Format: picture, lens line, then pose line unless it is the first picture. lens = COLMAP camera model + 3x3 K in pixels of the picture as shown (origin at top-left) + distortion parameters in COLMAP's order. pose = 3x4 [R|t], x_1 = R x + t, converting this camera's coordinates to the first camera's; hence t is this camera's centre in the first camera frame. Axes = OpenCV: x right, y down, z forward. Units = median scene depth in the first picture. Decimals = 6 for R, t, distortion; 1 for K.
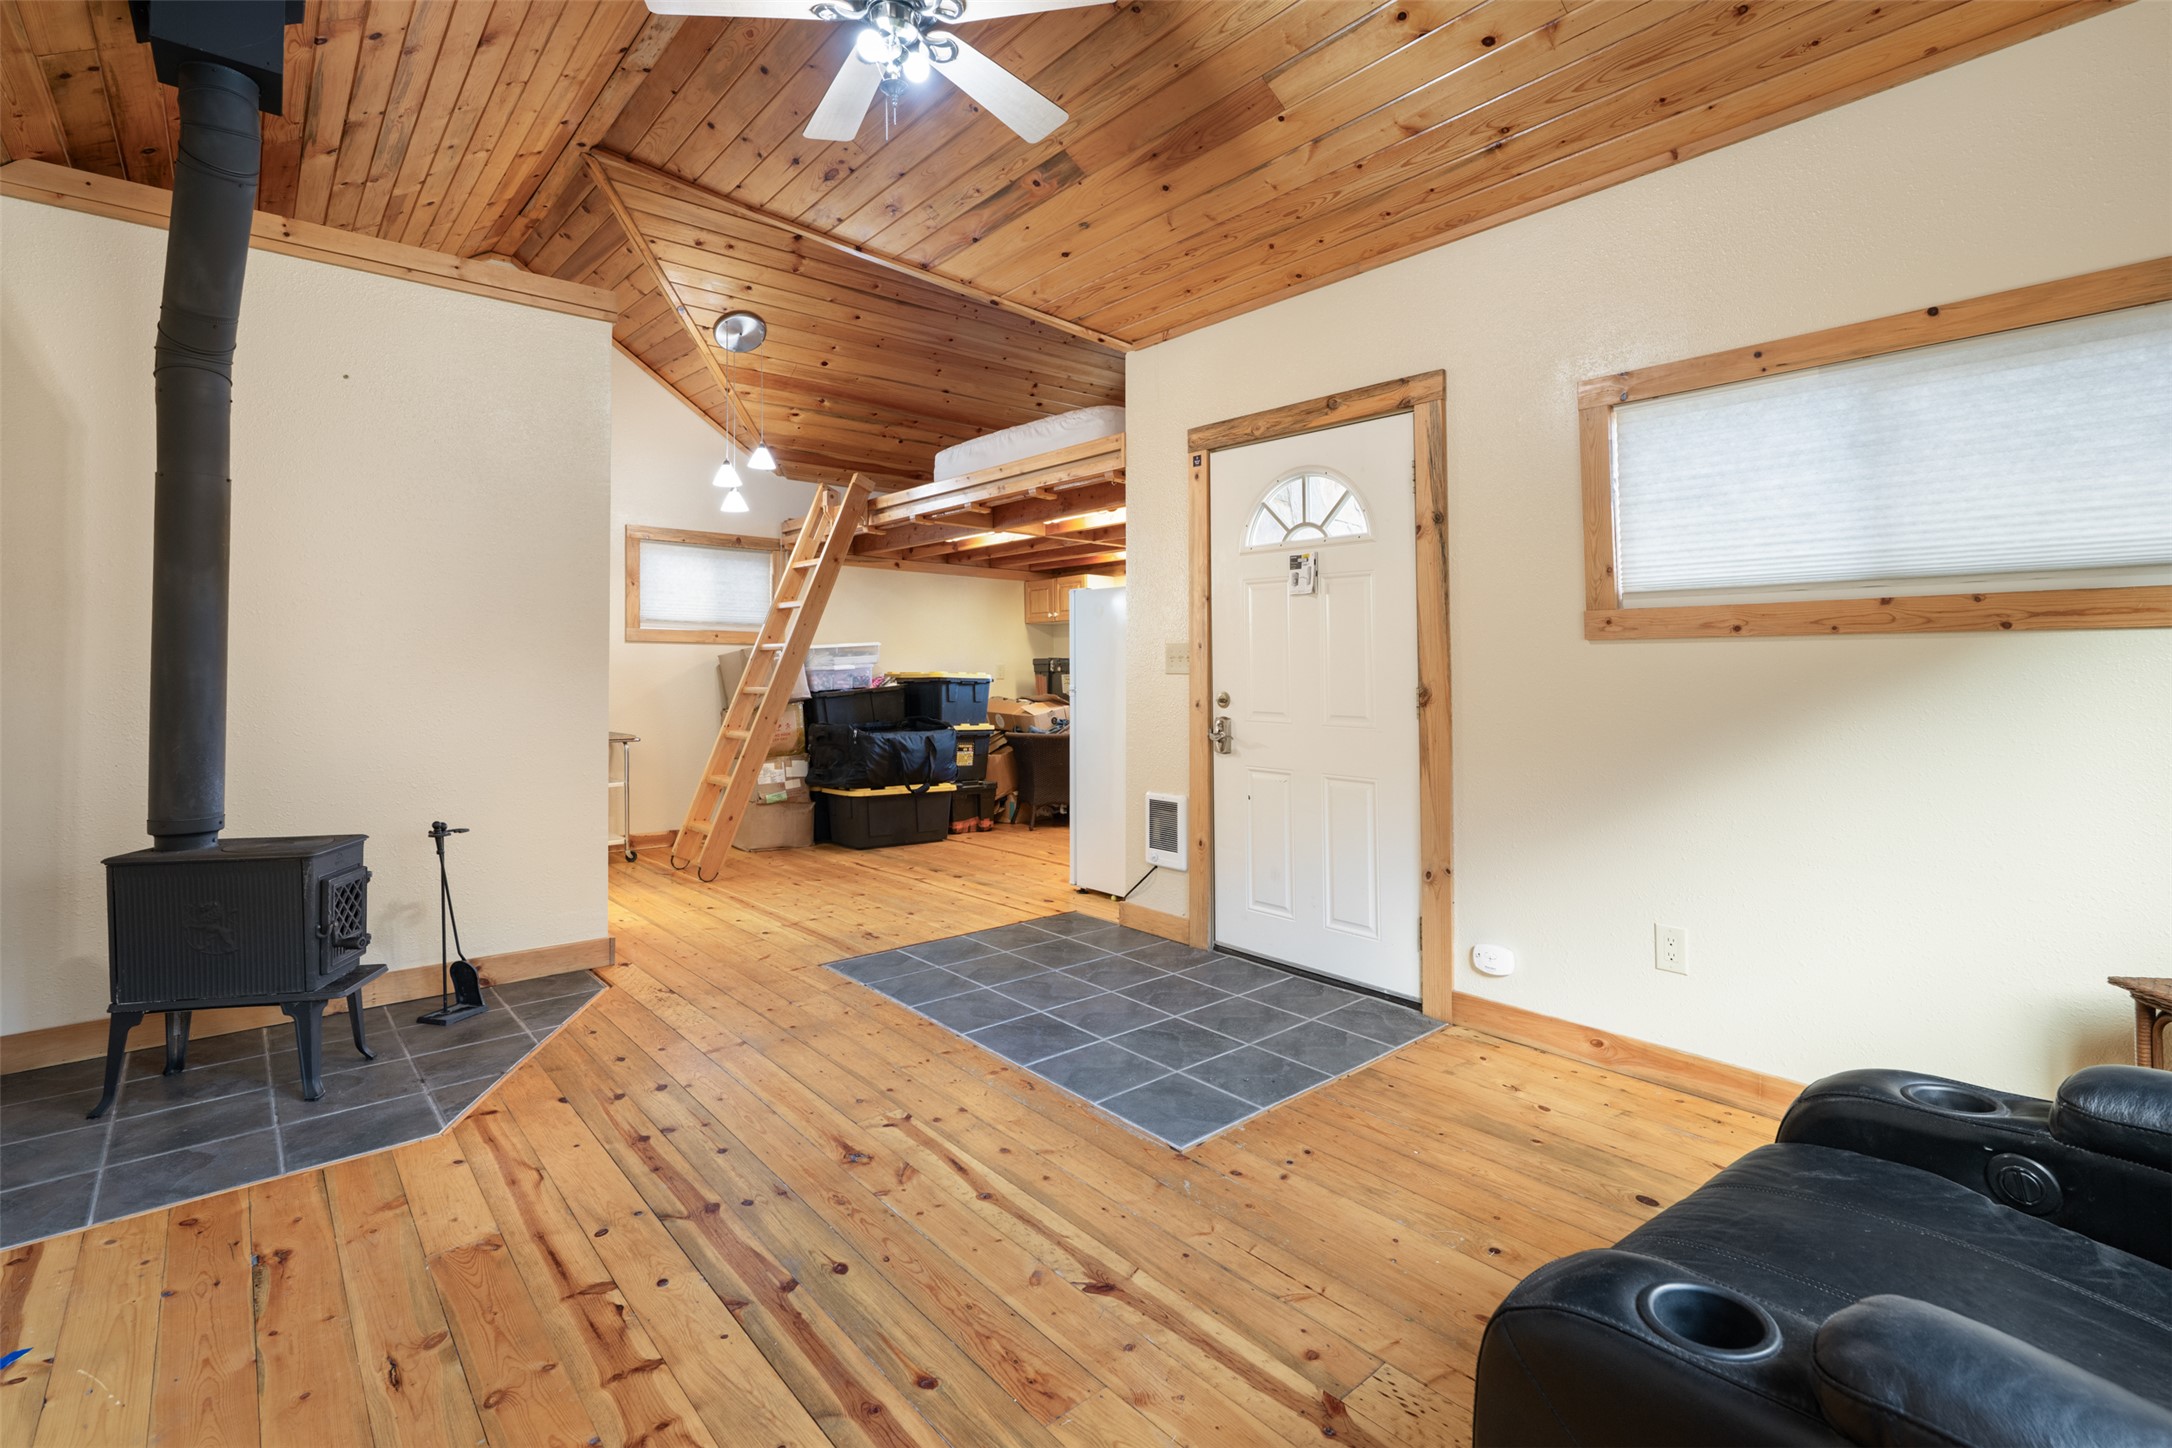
lens RADIAL K [[1008.4, 0, 1084.1], [0, 1008.4, 676.2], [0, 0, 1]] dist [-0.013174, 0.000908]
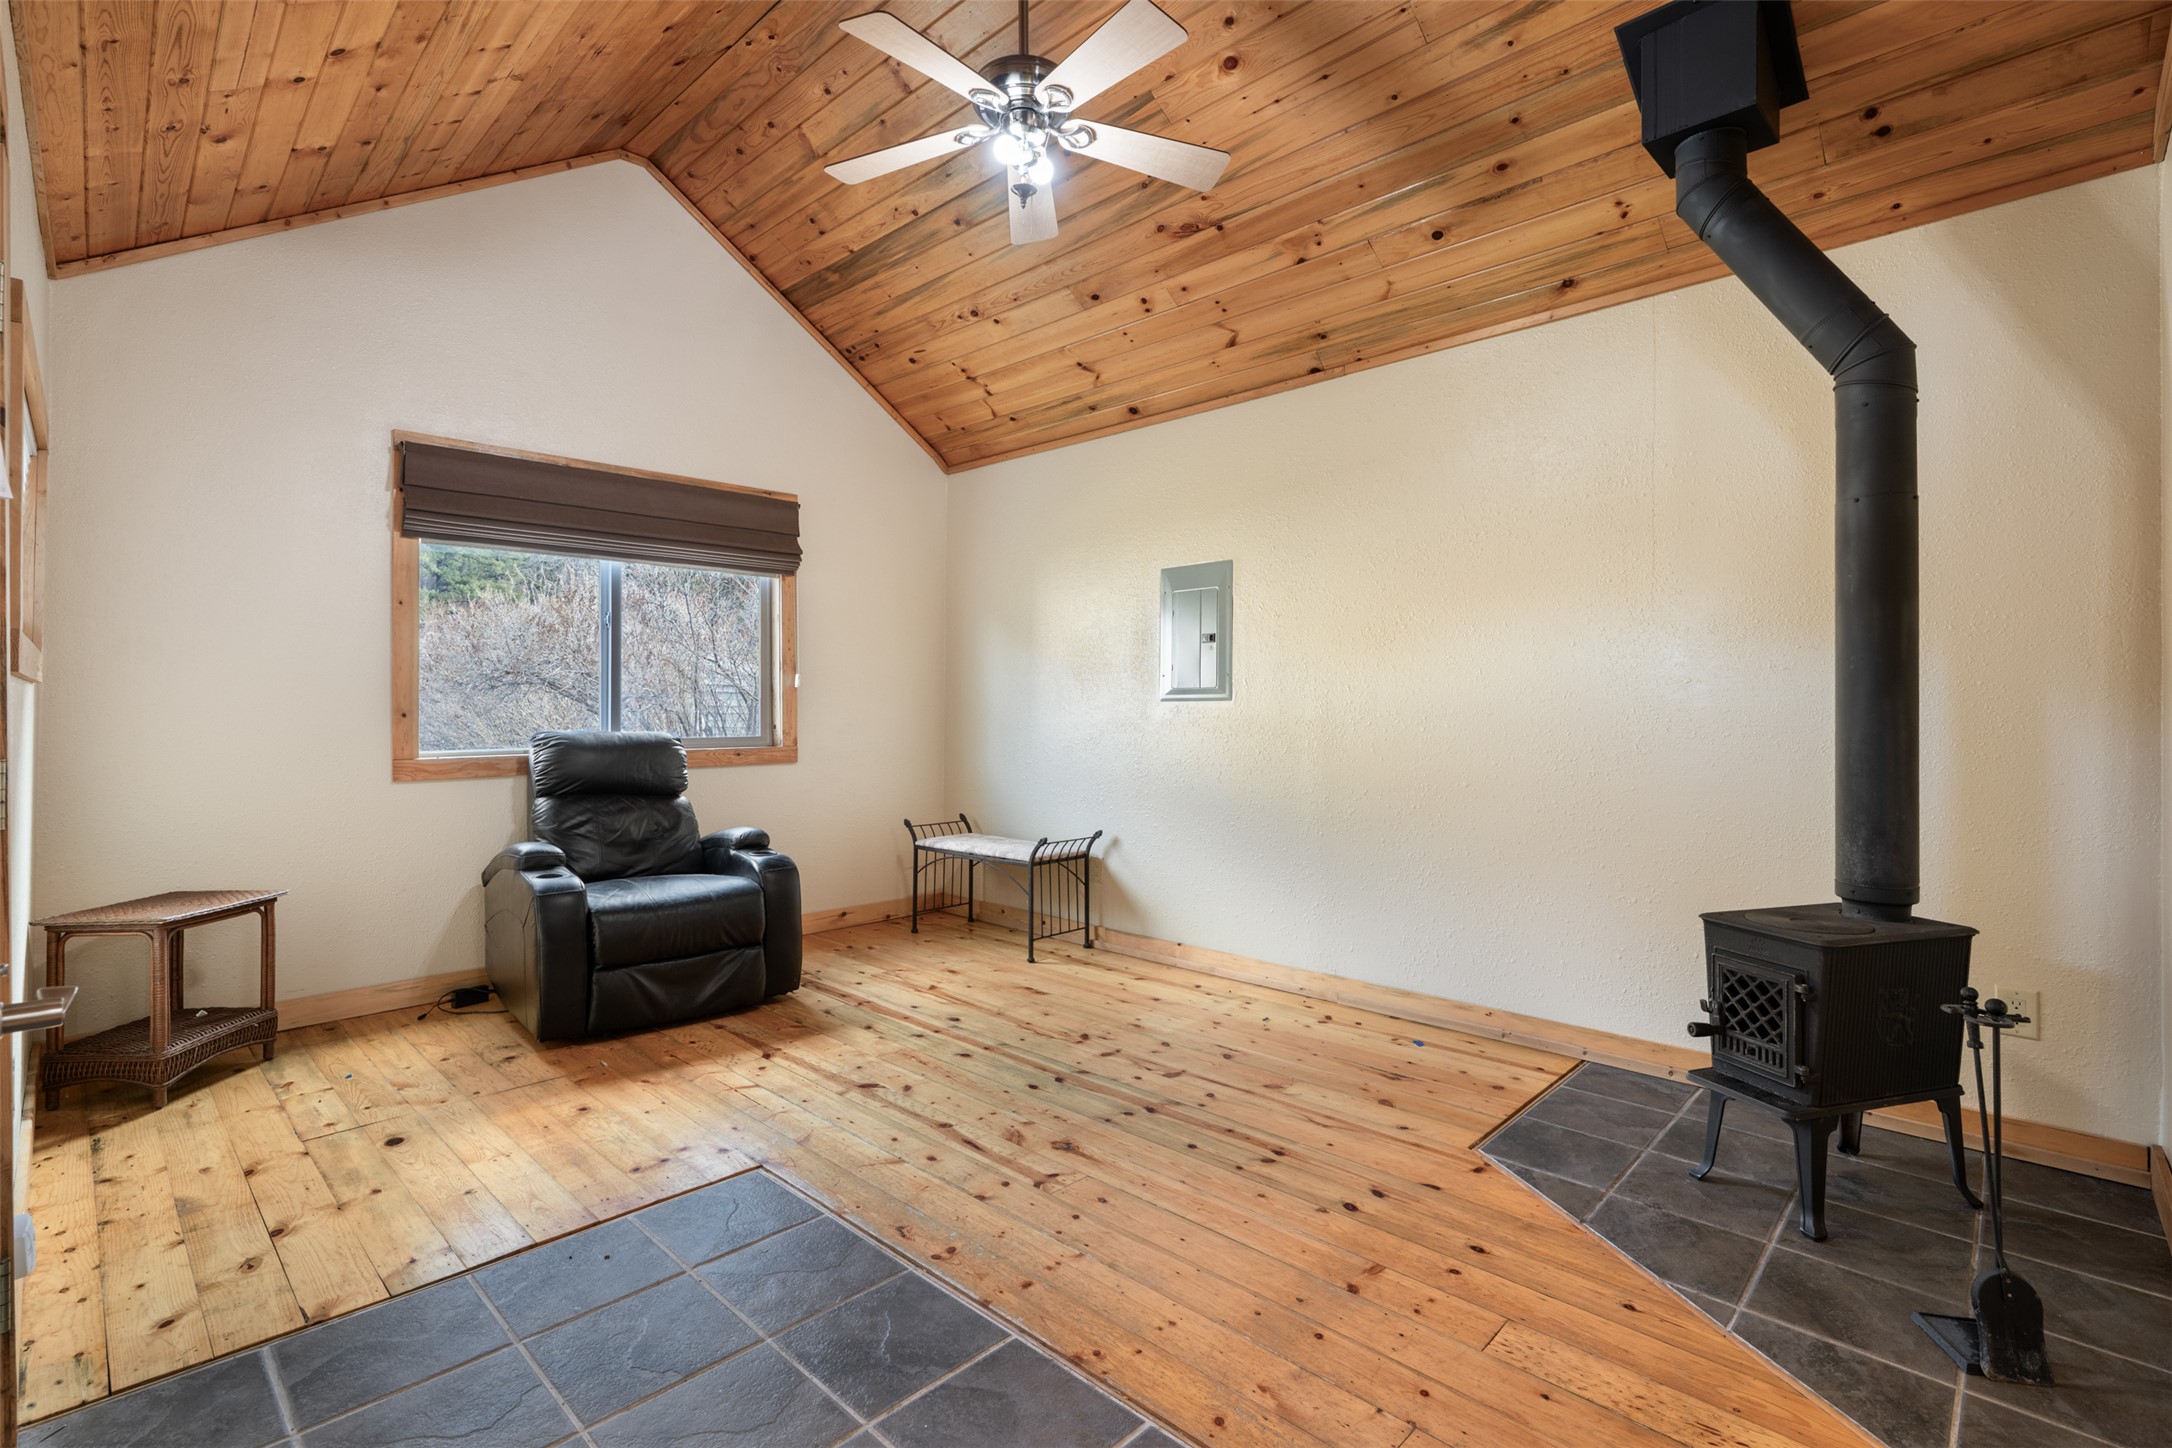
lens RADIAL K [[1008.4, 0, 1084.7], [0, 1008.4, 711.5], [0, 0, 1]] dist [-0.013174, 0.000908]
pose [[-0.995350, 0.001586, -0.096313, -0.140902], [0.000231, 0.999901, 0.014073, -0.016999], [0.096326, 0.013986, -0.995252, 2.103504]]
